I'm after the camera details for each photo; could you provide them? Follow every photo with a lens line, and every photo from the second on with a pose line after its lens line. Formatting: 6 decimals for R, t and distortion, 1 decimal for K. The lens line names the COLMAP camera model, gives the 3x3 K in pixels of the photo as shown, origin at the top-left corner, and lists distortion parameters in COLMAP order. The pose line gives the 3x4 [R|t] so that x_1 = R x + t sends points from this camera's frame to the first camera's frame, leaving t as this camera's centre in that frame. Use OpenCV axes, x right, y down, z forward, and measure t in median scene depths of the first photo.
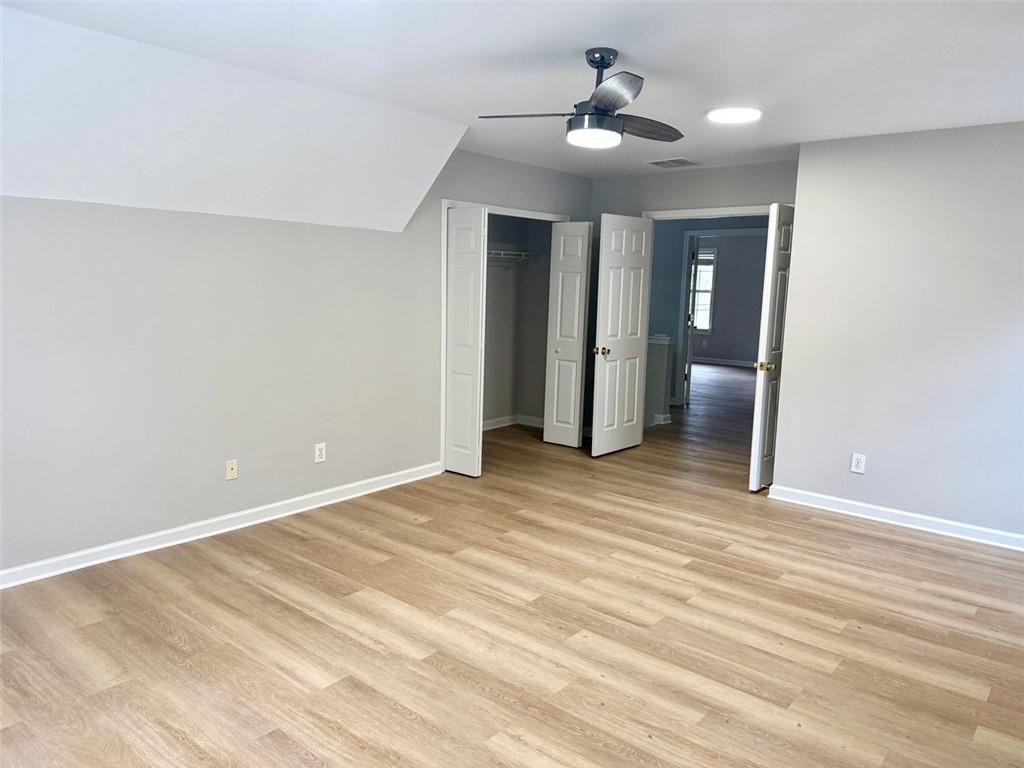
lens RADIAL K [[714.6, 0, 512.0], [0, 714.6, 384.0], [0, 0, 1]] dist [0.089212, -0.121071]
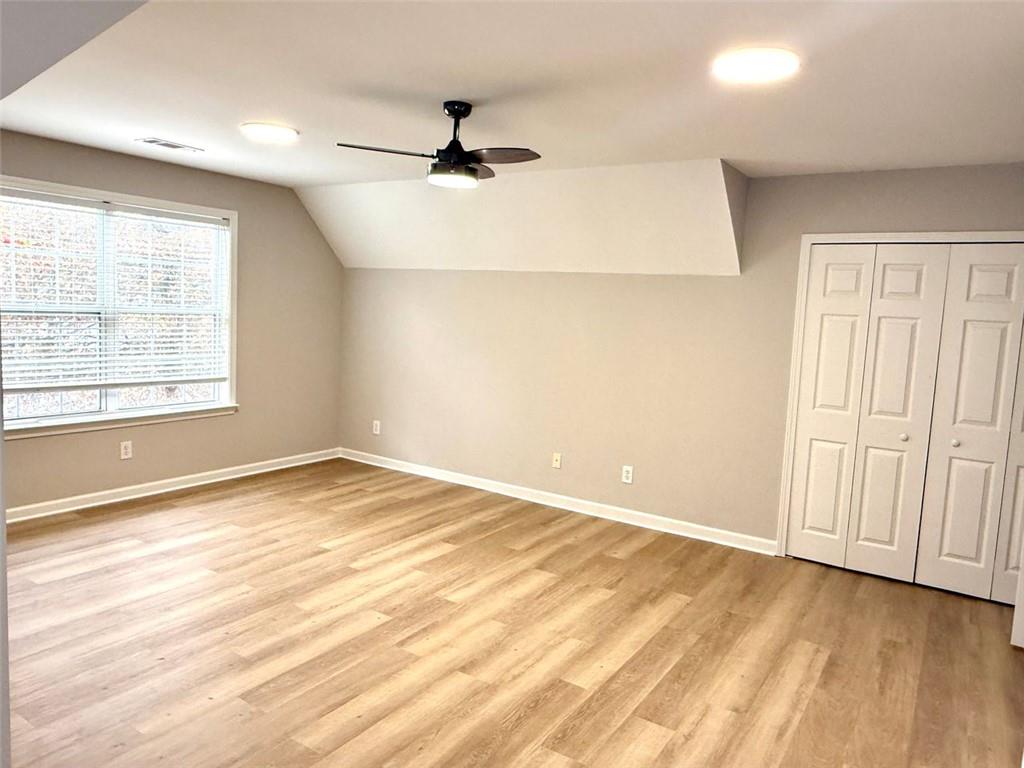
lens RADIAL K [[705.7, 0, 509.5], [0, 705.7, 380.1], [0, 0, 1]] dist [0.004587, 0.001193]
pose [[0.121076, 0.086333, -0.988882, 1.075097], [-0.191518, 0.979525, 0.062067, -0.111684], [0.973992, 0.181874, 0.135132, 0.886721]]
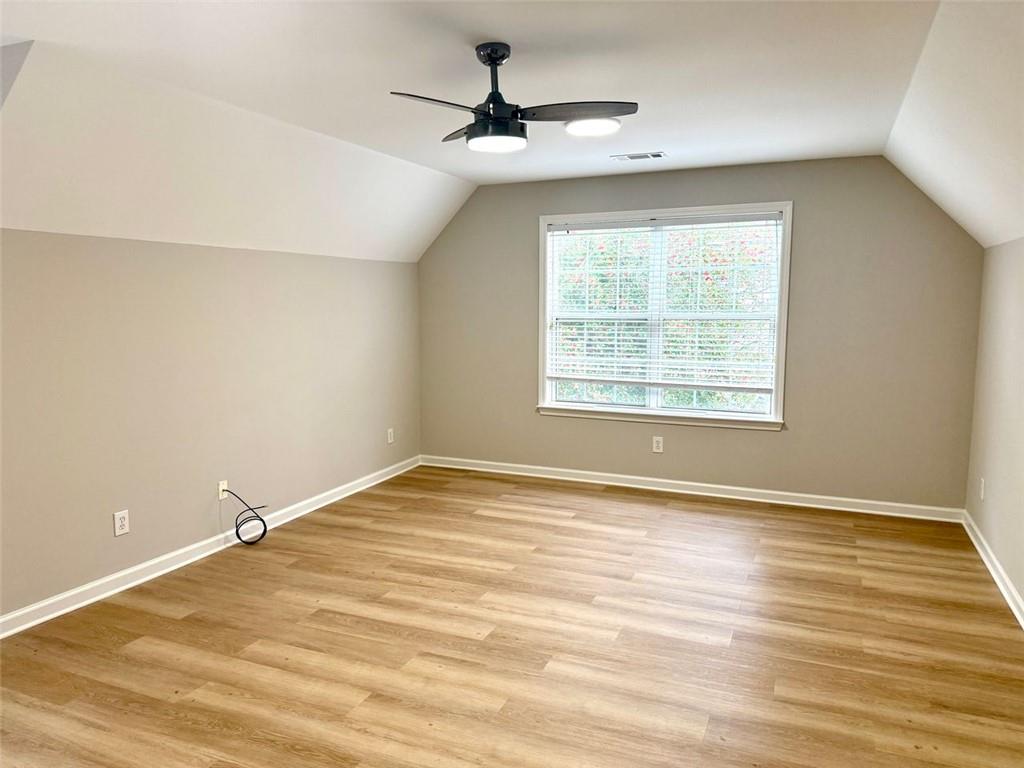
lens RADIAL K [[714.6, 0, 512.0], [0, 714.6, 384.0], [0, 0, 1]] dist [0.089212, -0.121071]
pose [[-0.955605, 0.013998, -0.294317, 0.326377], [-0.063241, 0.965848, 0.251272, -0.247619], [0.287783, 0.258729, -0.922085, 1.714118]]
